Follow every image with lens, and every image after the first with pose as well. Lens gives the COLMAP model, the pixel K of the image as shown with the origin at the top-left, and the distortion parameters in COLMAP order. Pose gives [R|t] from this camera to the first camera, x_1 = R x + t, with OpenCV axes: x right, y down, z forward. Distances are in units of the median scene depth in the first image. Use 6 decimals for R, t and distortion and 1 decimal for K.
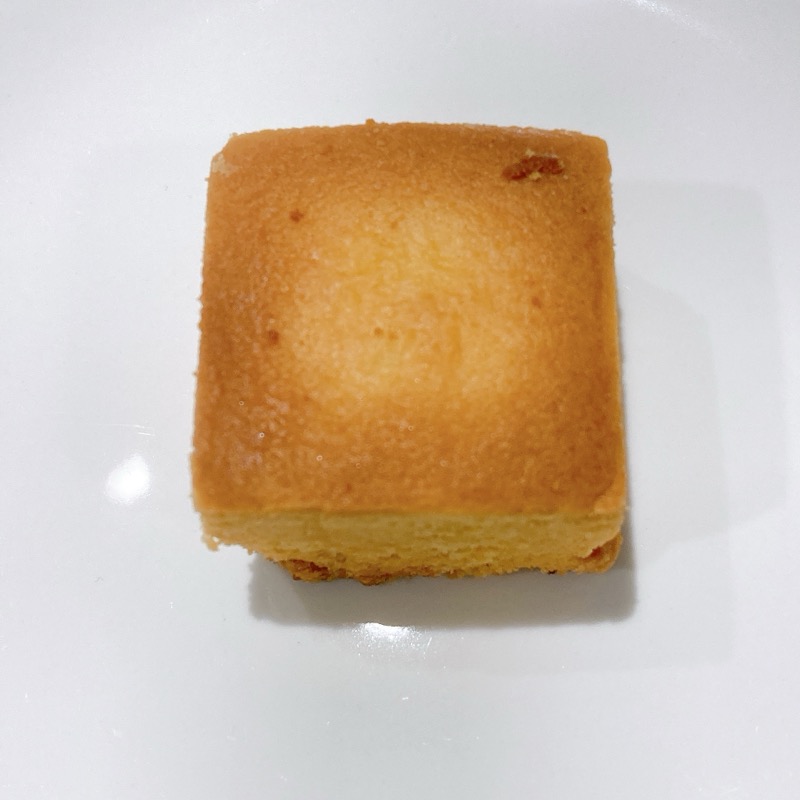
lens RADIAL K [[1366.0, 0, 400.0], [0, 1366.0, 400.0], [0, 0, 1]] dist [0.217553, -0.040186]
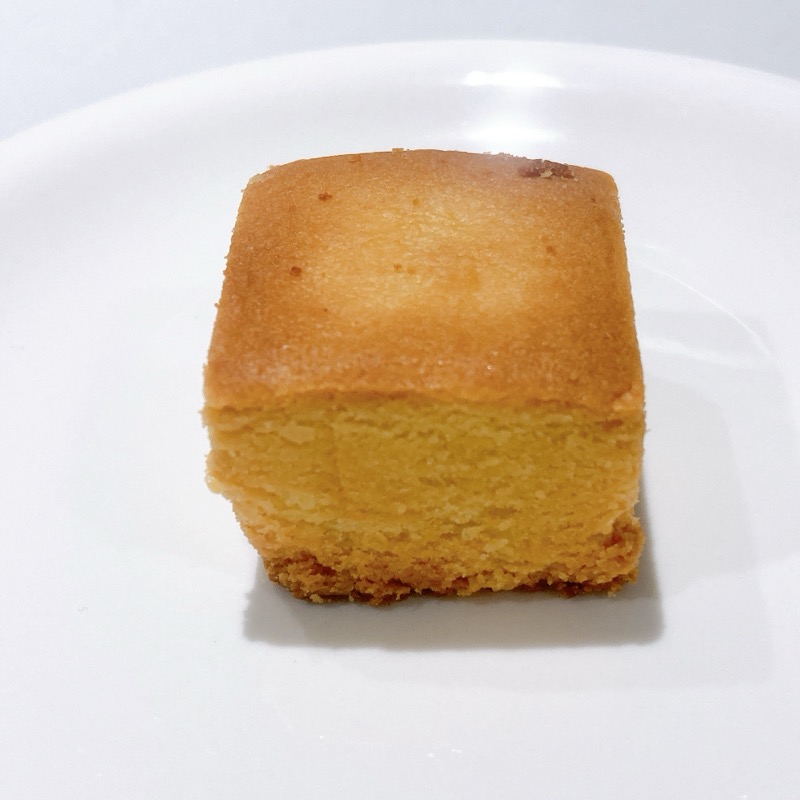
lens RADIAL K [[1366.0, 0, 400.0], [0, 1366.0, 400.0], [0, 0, 1]] dist [0.217553, -0.040186]
pose [[0.999336, 0.034206, -0.012533, 0.002044], [-0.036085, 0.882259, -0.469379, 0.514518], [-0.004999, 0.469519, 0.882908, 0.131109]]
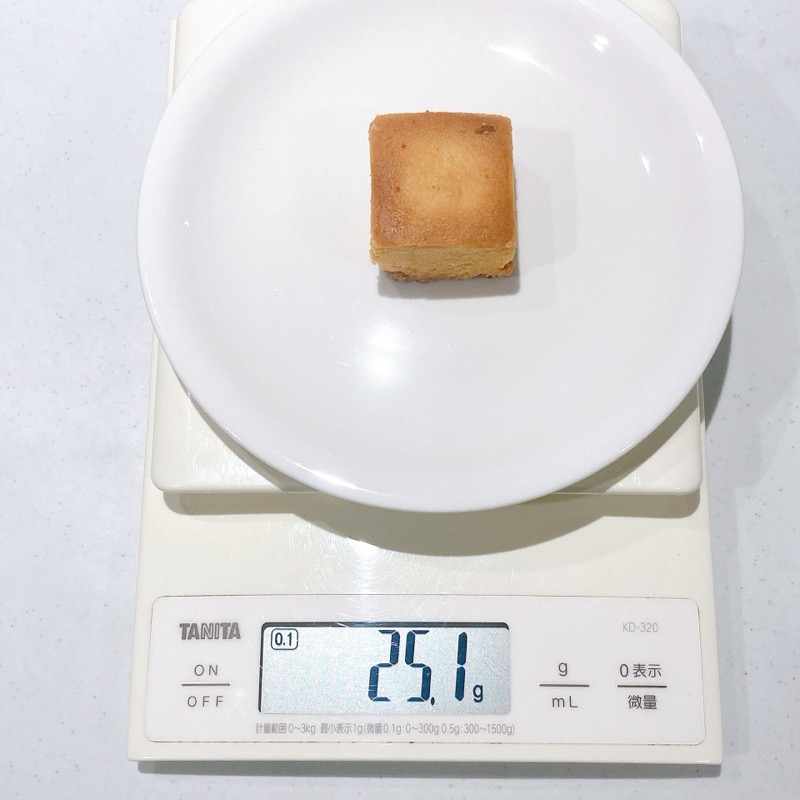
lens RADIAL K [[1366.0, 0, 400.0], [0, 1366.0, 400.0], [0, 0, 1]] dist [0.217553, -0.040186]
pose [[0.997776, -0.008675, 0.066092, -0.283707], [0.002692, 0.995930, 0.090090, 0.138760], [-0.066605, -0.089712, 0.993738, -1.951356]]
